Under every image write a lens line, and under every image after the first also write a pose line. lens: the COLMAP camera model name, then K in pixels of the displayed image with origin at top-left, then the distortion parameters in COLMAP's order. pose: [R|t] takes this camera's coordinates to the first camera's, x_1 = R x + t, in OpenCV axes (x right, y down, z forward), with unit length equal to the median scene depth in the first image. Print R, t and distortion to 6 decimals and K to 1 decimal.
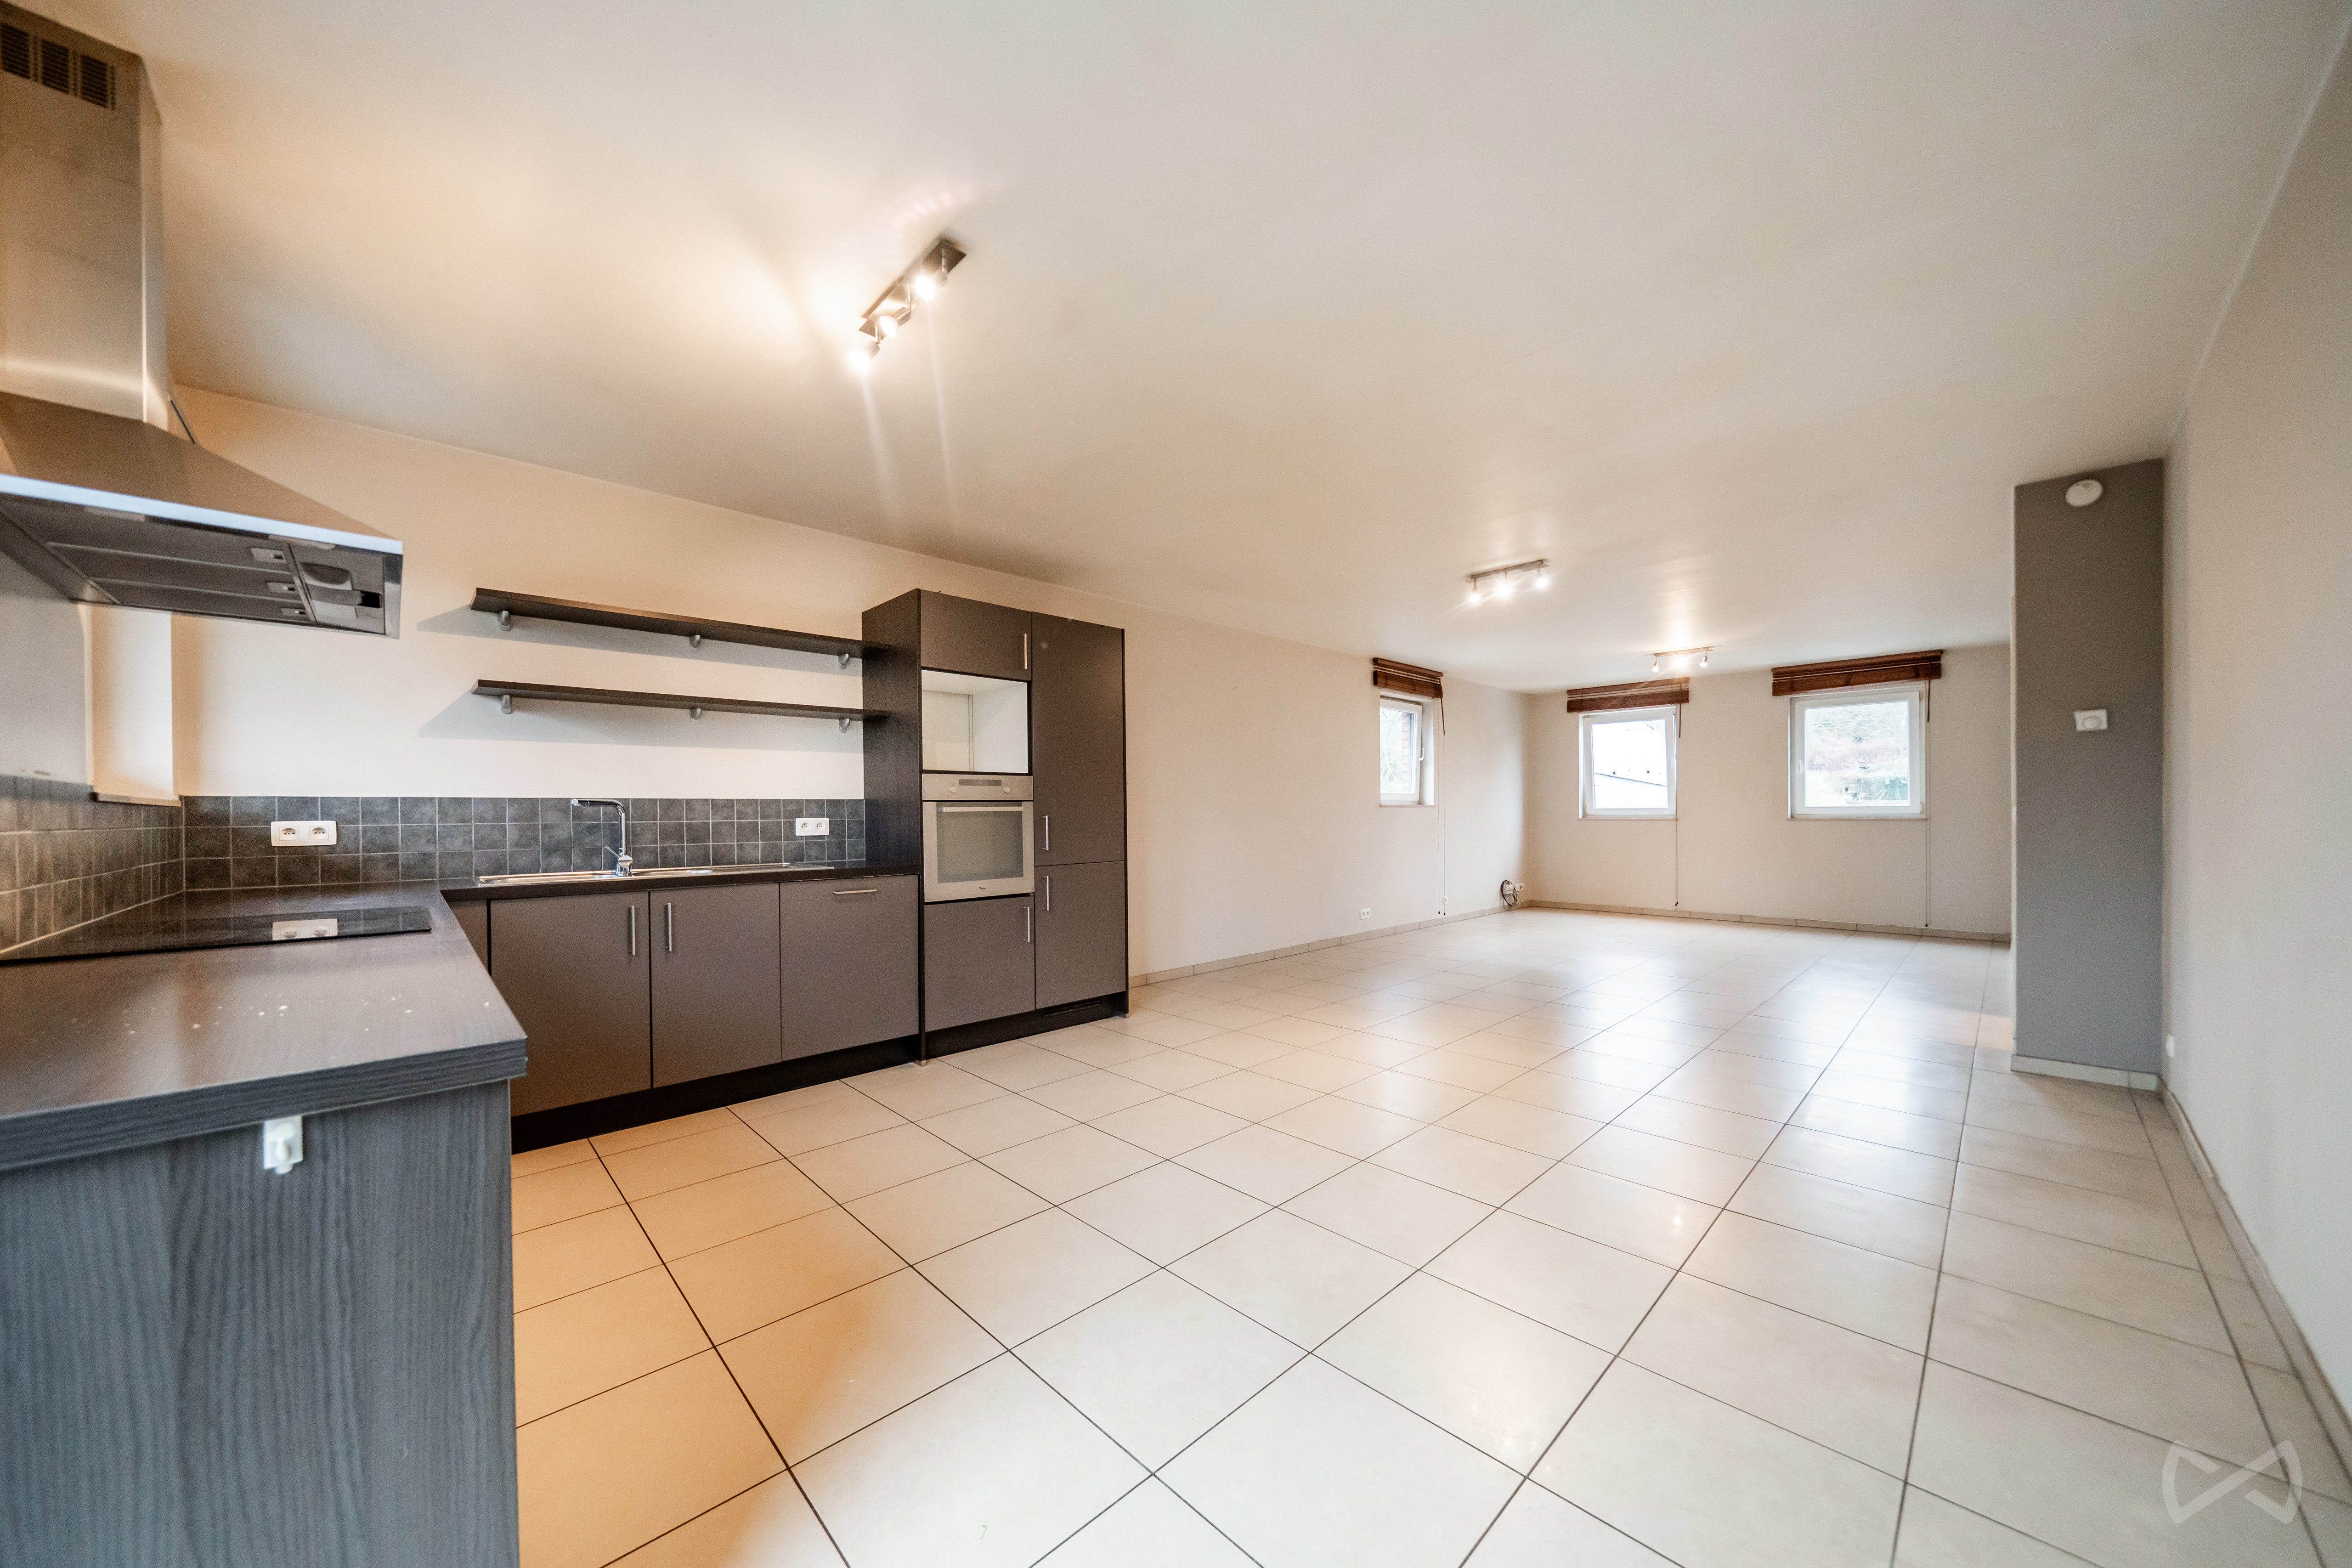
lens RADIAL K [[804.9, 0, 1160.9], [0, 804.9, 814.9], [0, 0, 1]] dist [-0.007415, -0.000111]
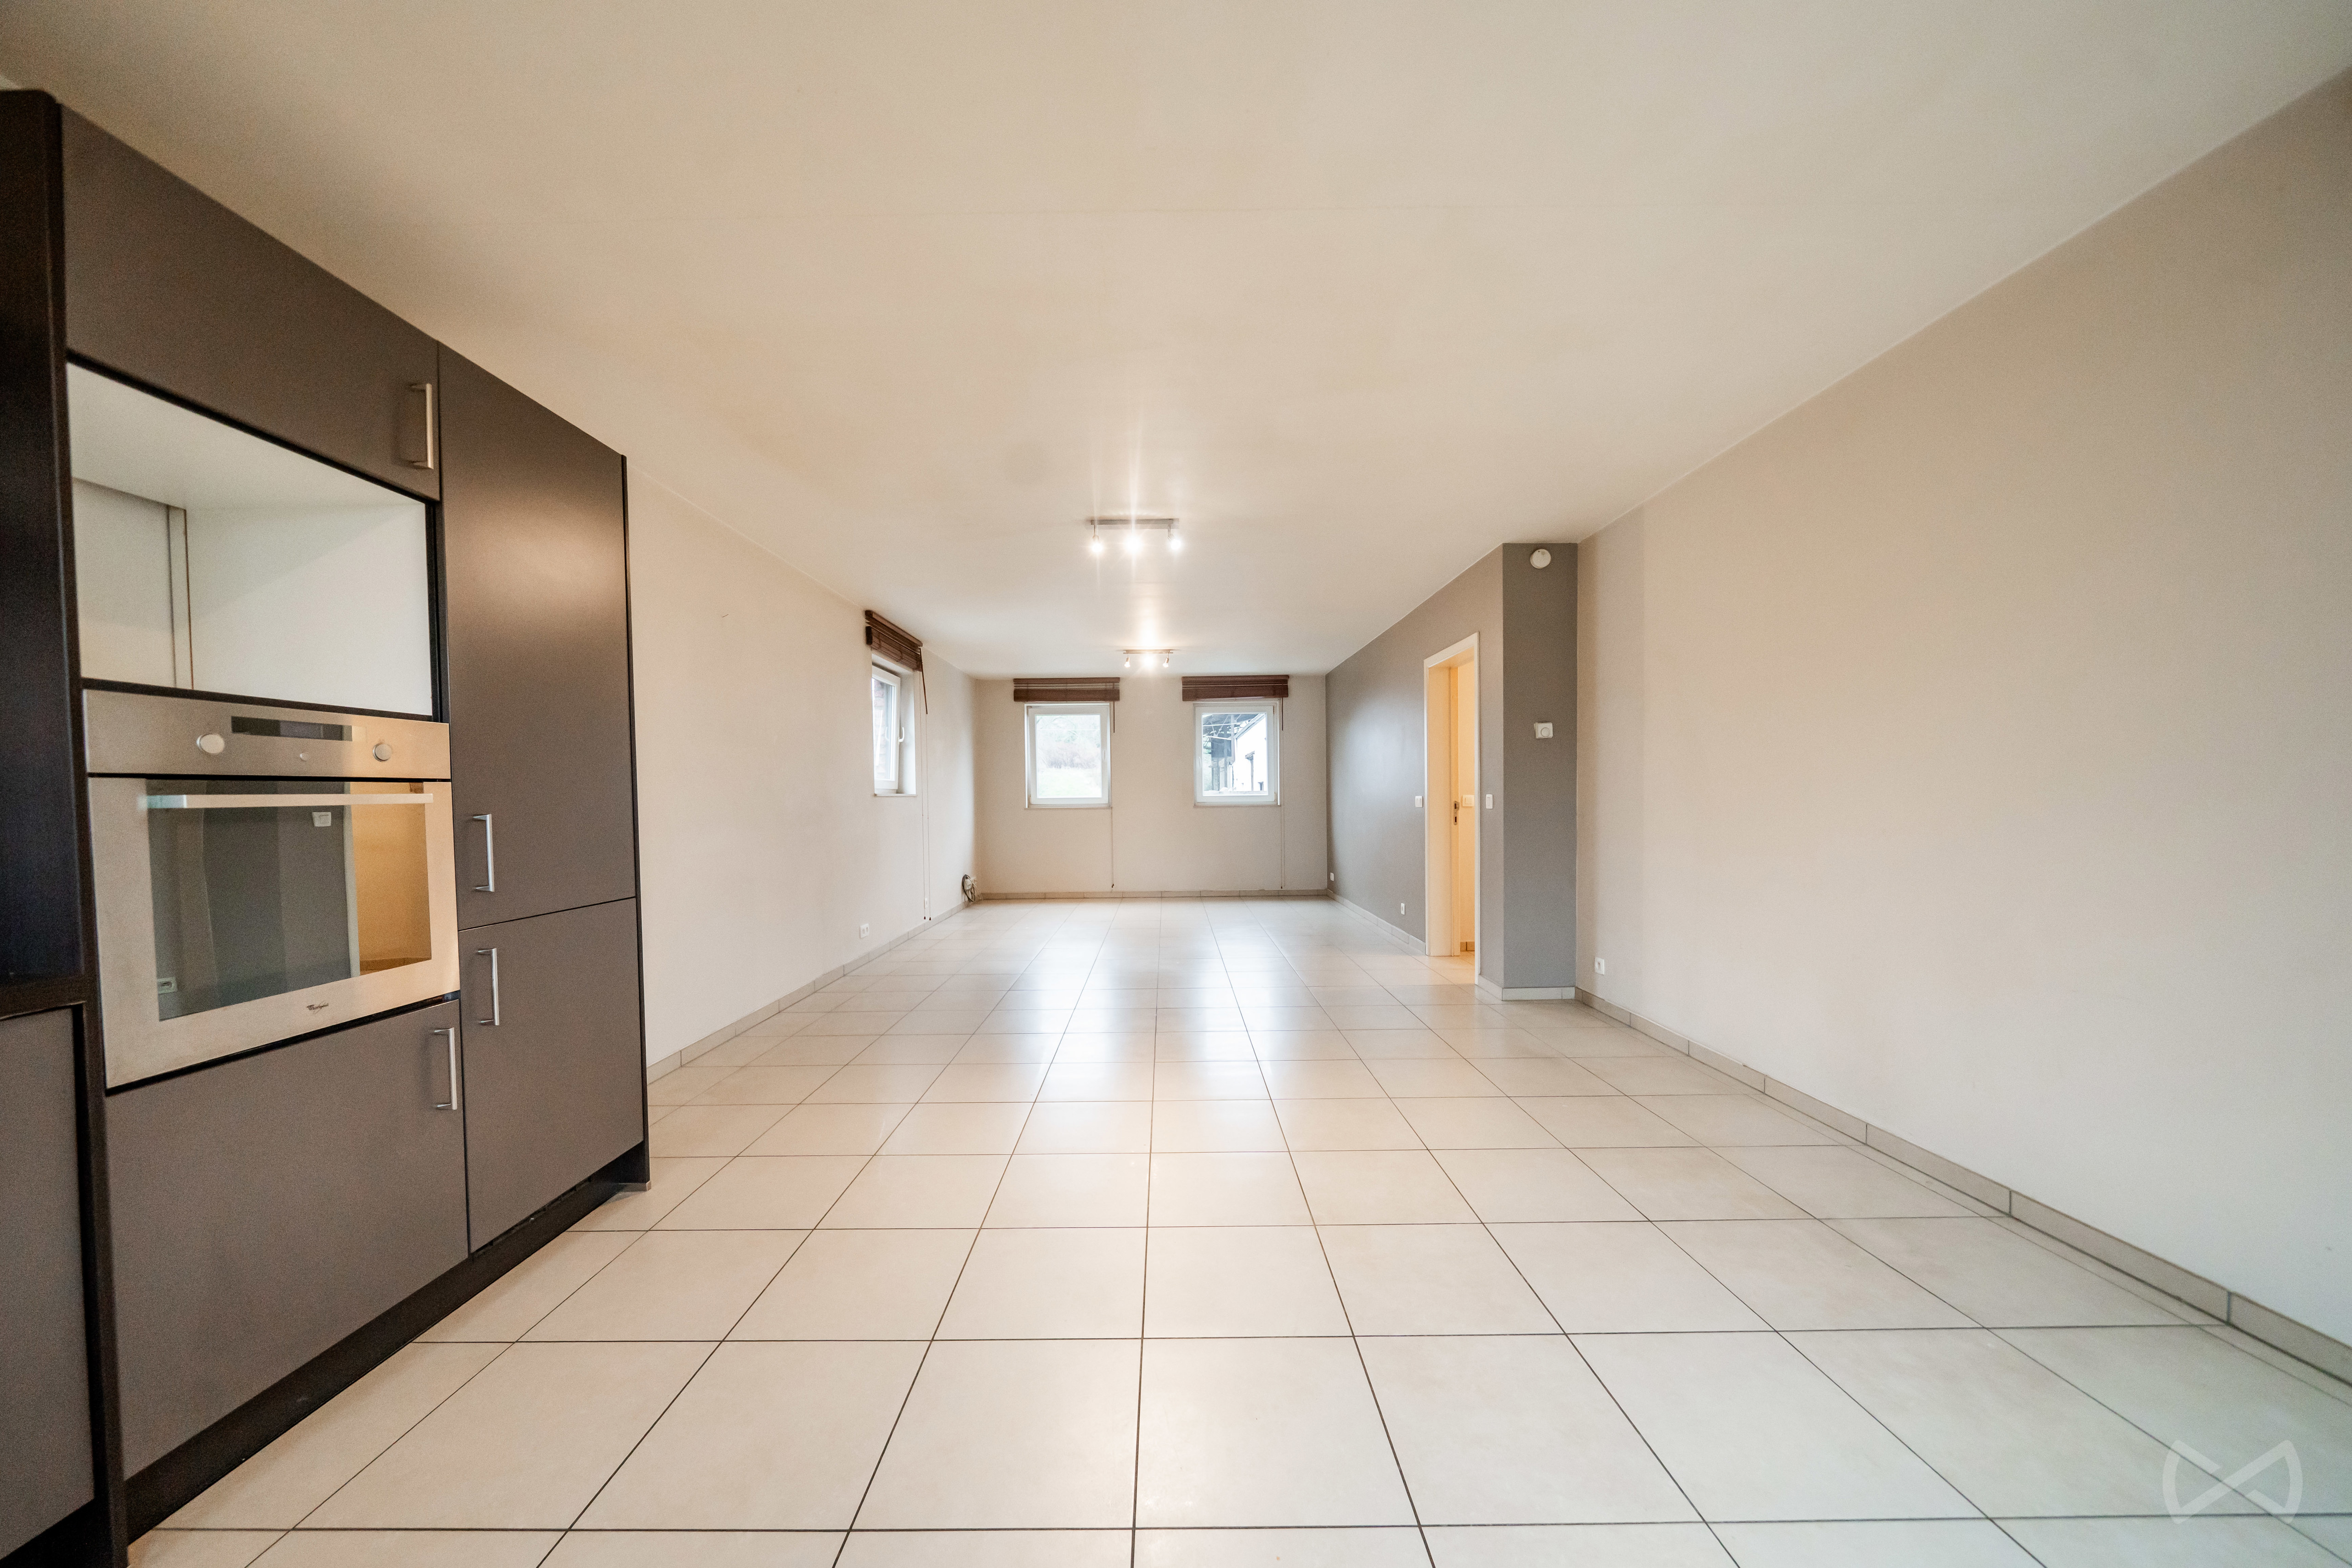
lens RADIAL K [[804.9, 0, 1160.9], [0, 804.9, 814.9], [0, 0, 1]] dist [-0.007415, -0.000111]
pose [[0.691965, -0.017474, 0.721719, -0.112116], [0.009079, 0.999839, 0.015503, -0.001479], [-0.721874, -0.004176, 0.692012, 0.233054]]
